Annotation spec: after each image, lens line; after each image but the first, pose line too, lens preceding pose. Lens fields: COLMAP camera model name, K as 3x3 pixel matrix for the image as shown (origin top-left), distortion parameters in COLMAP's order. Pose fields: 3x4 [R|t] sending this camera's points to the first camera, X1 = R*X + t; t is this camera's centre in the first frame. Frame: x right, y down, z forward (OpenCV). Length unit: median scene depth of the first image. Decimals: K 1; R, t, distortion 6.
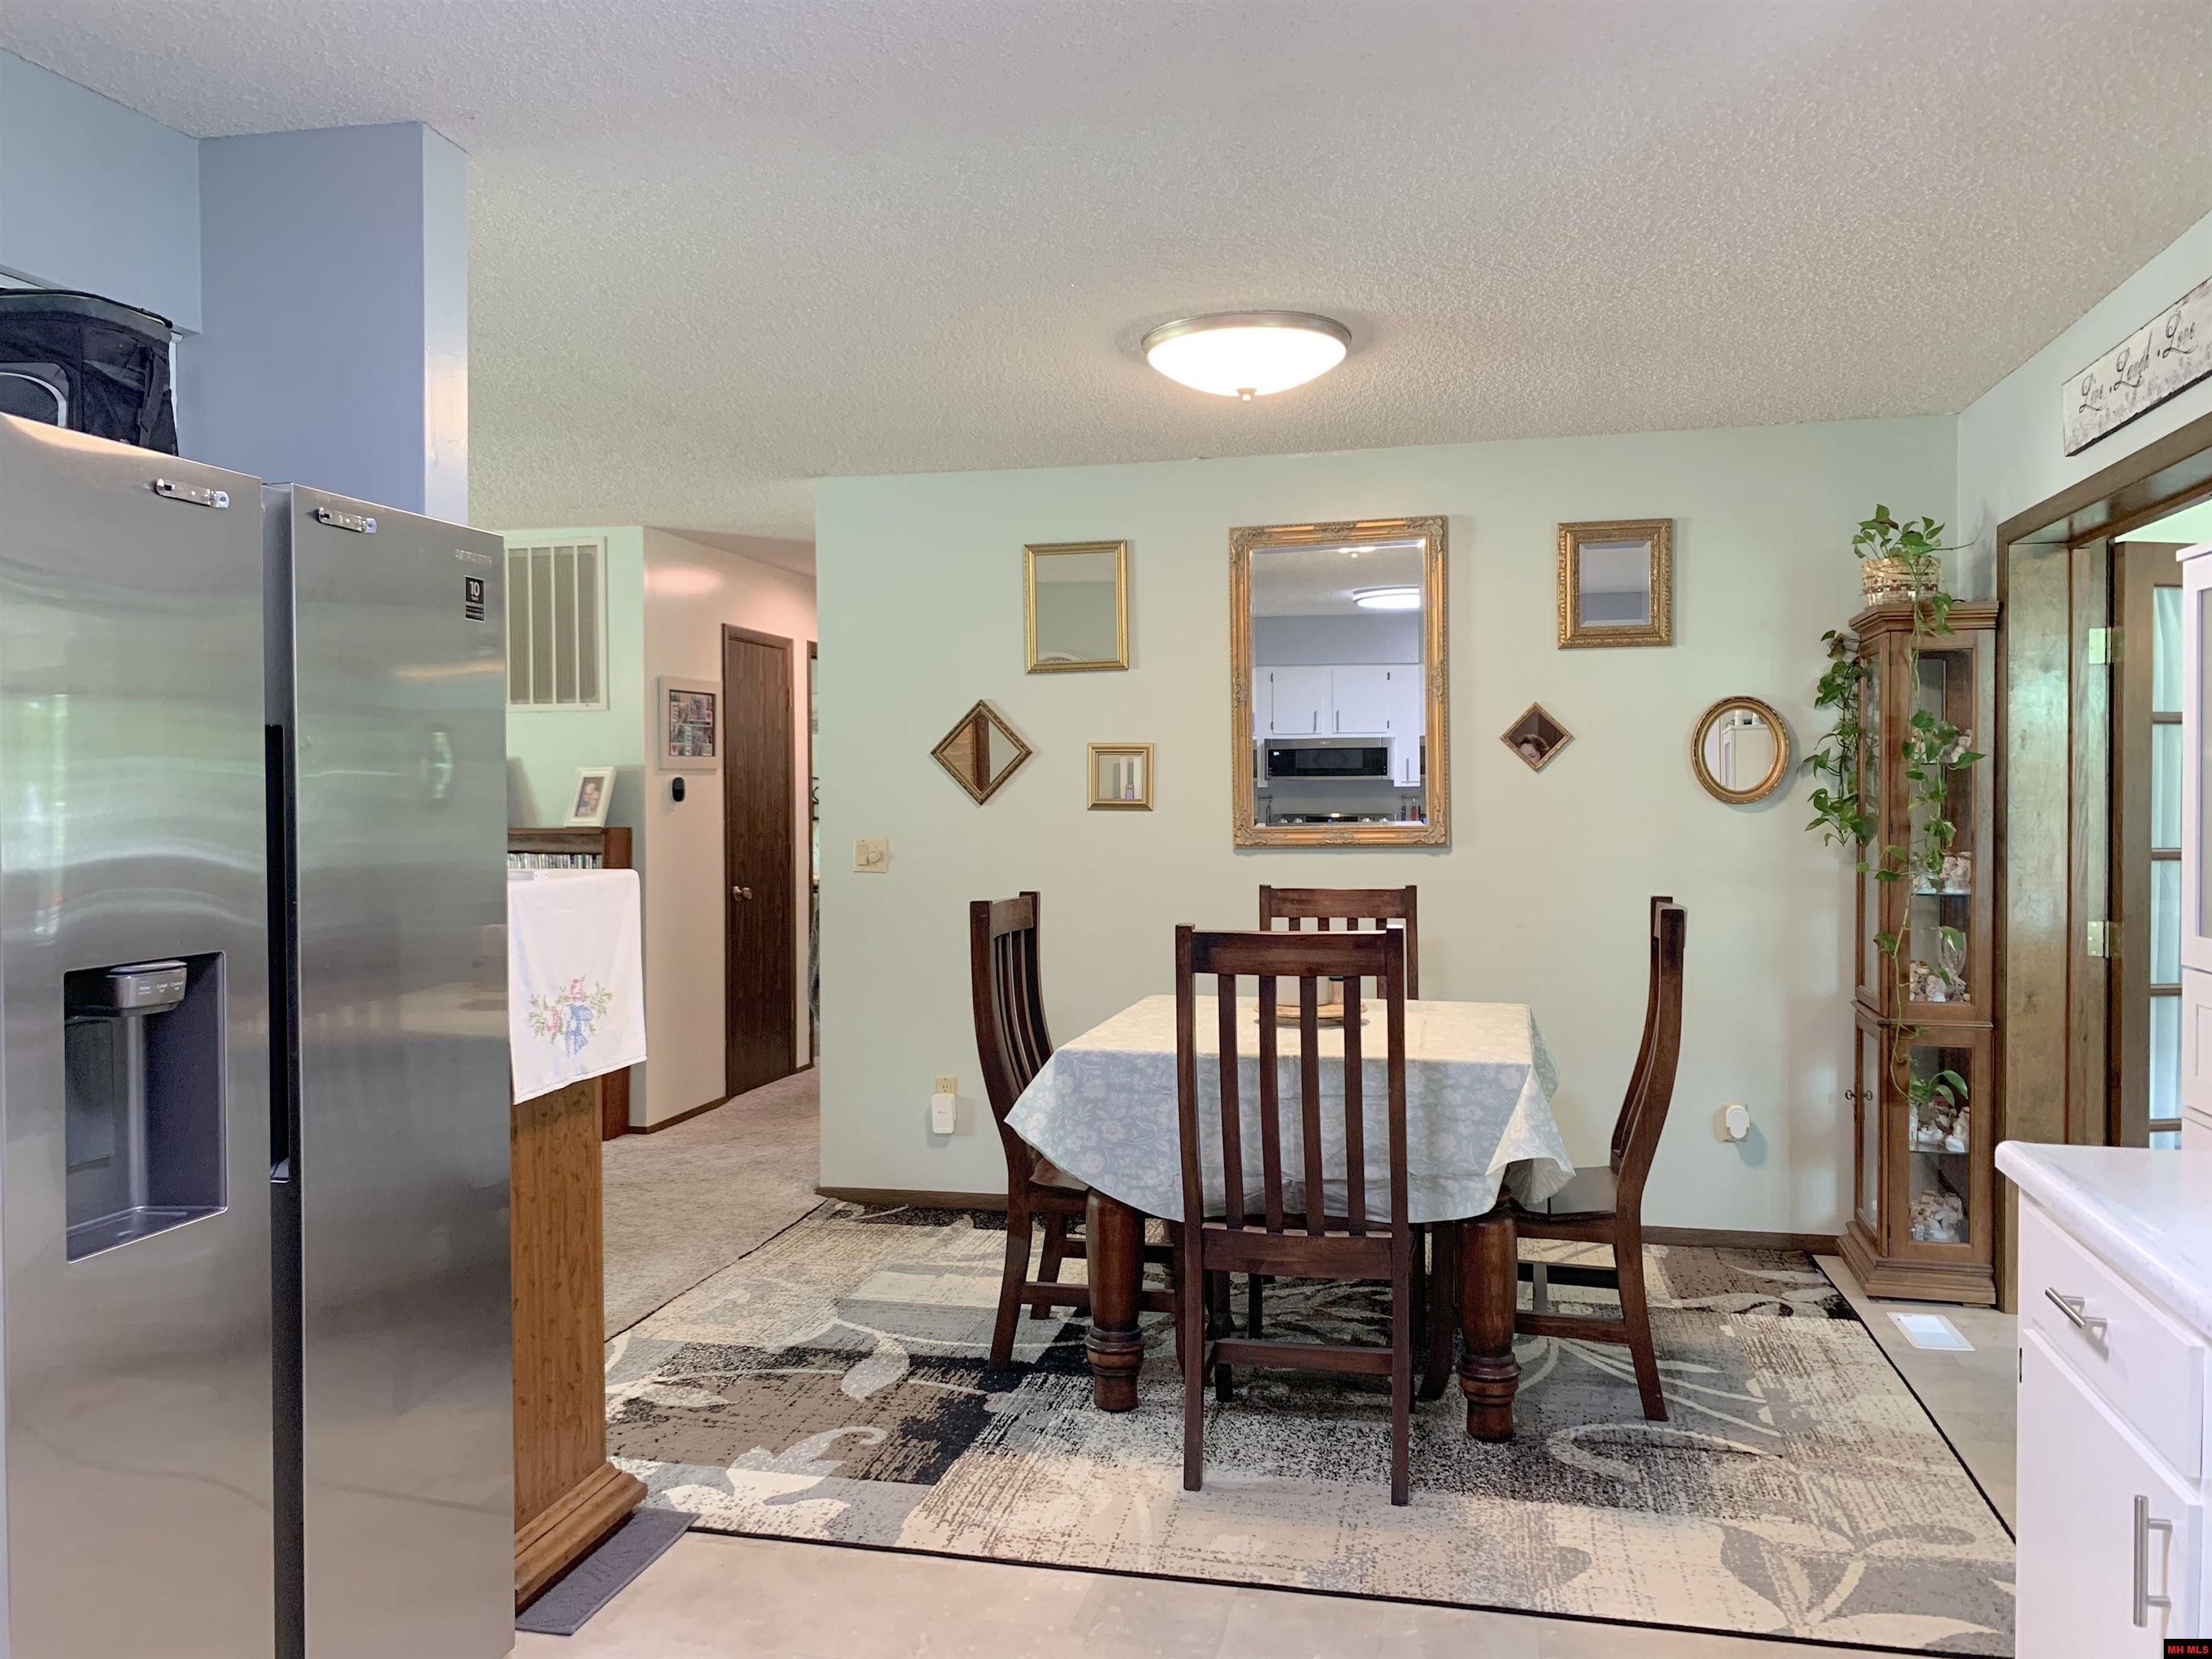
lens RADIAL K [[1695.6, 0, 1105.4], [0, 1695.6, 805.3], [0, 0, 1]] dist [0.055885, -0.100589]
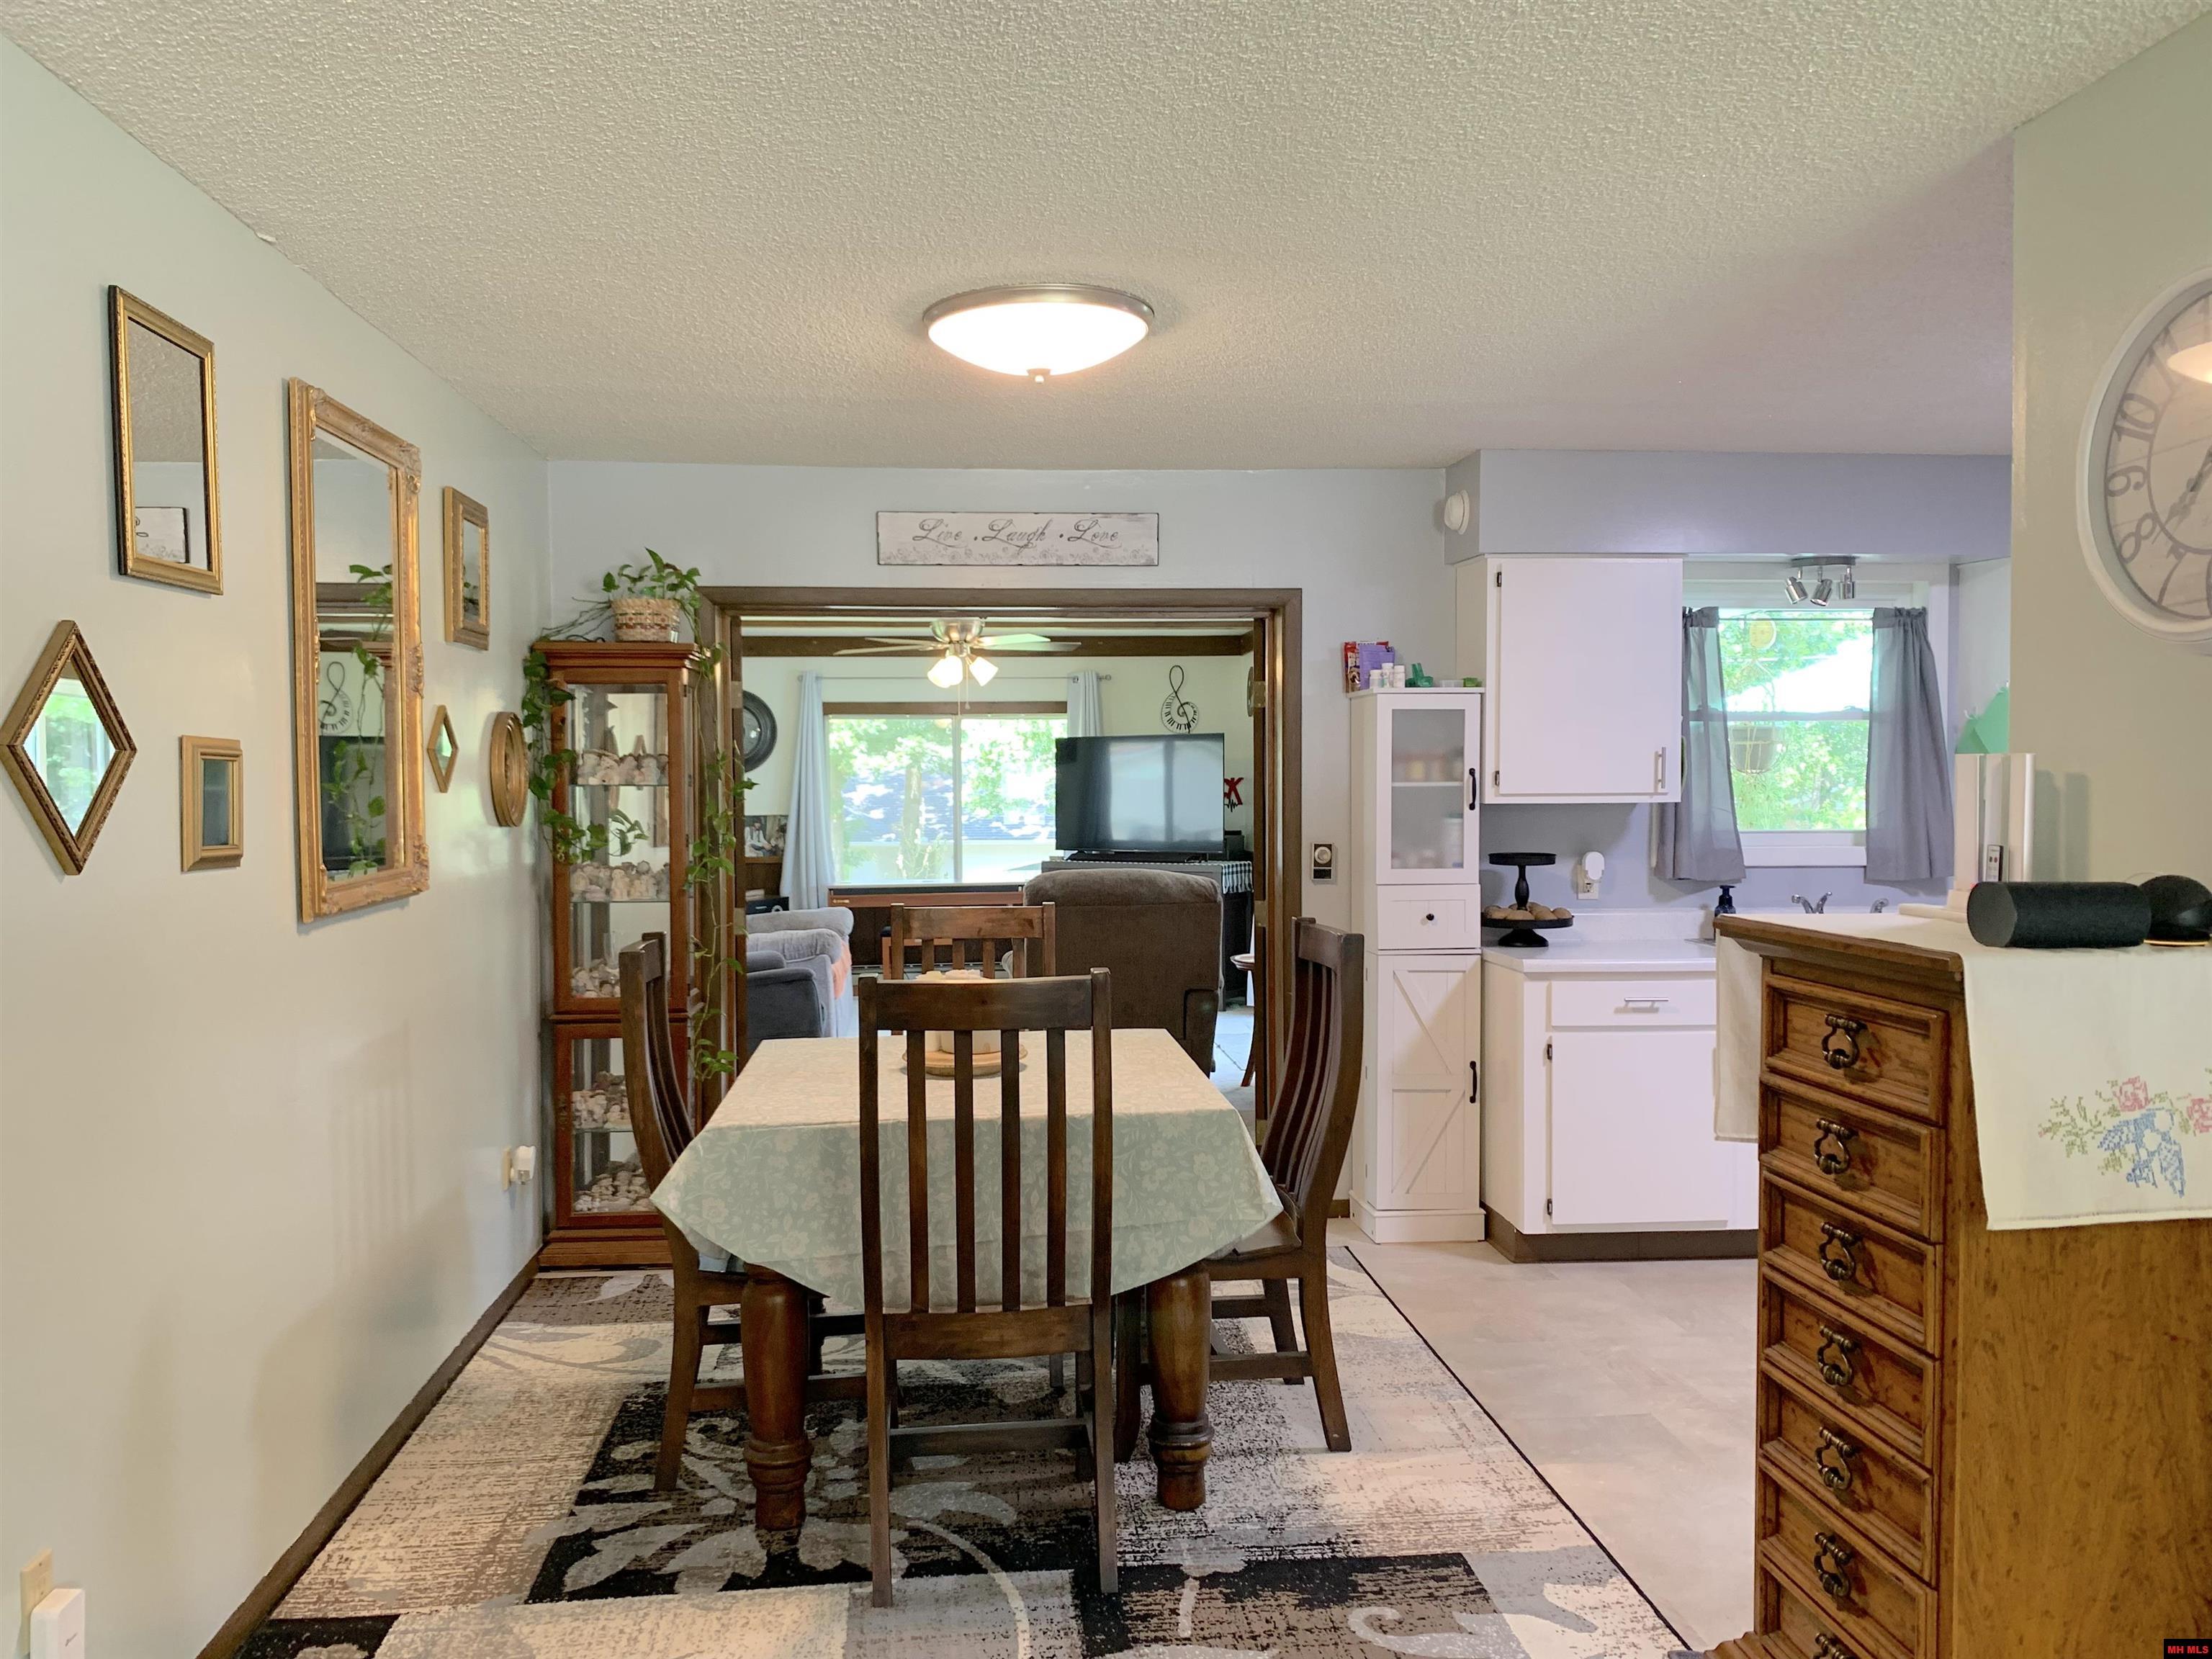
lens RADIAL K [[1679.4, 0, 1078.1], [0, 1679.4, 831.7], [0, 0, 1]] dist [0.104501, -0.213603]
pose [[-0.309651, -0.022623, 0.950581, -0.764532], [0.019950, 0.999342, 0.030282, -0.025756], [-0.950641, 0.028341, -0.308996, 1.232686]]
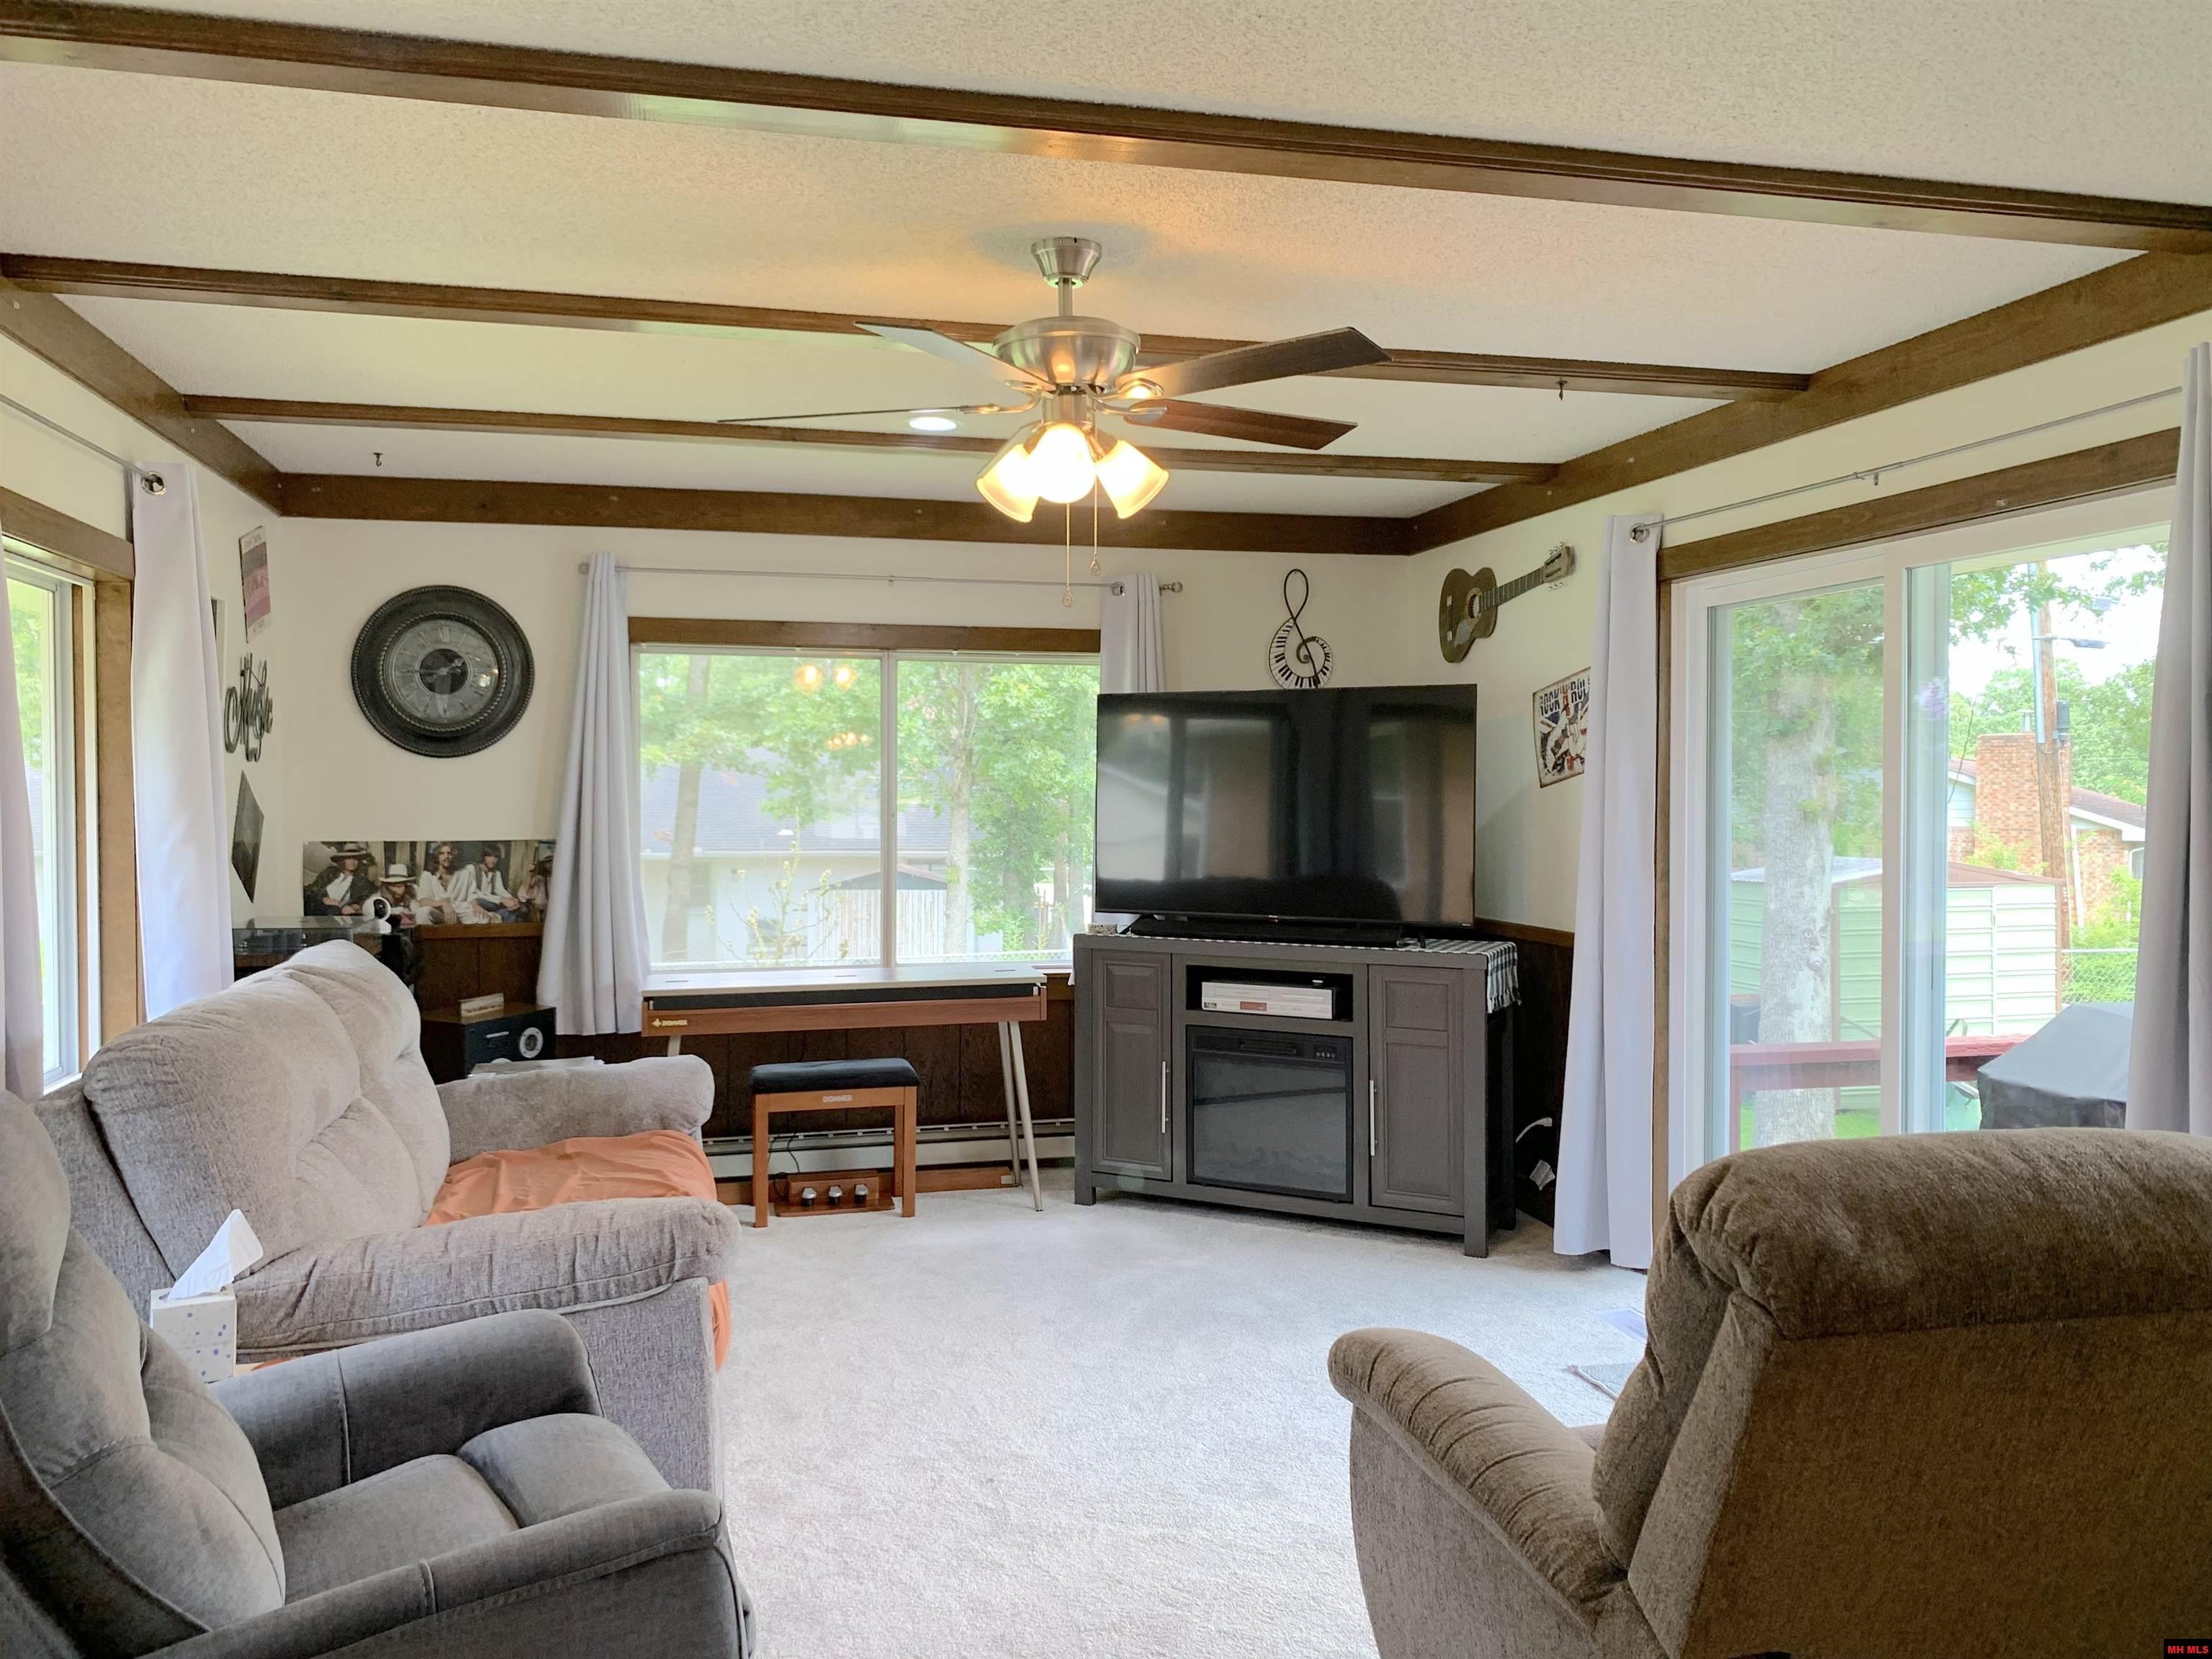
lens RADIAL K [[1683.7, 0, 1095.5], [0, 1683.7, 817.9], [0, 0, 1]] dist [0.034428, -0.037567]
pose [[-0.454098, -0.015792, 0.890812, 0.614250], [0.009271, 0.999705, 0.022448, -0.024273], [-0.890904, 0.018453, -0.453817, 1.058988]]
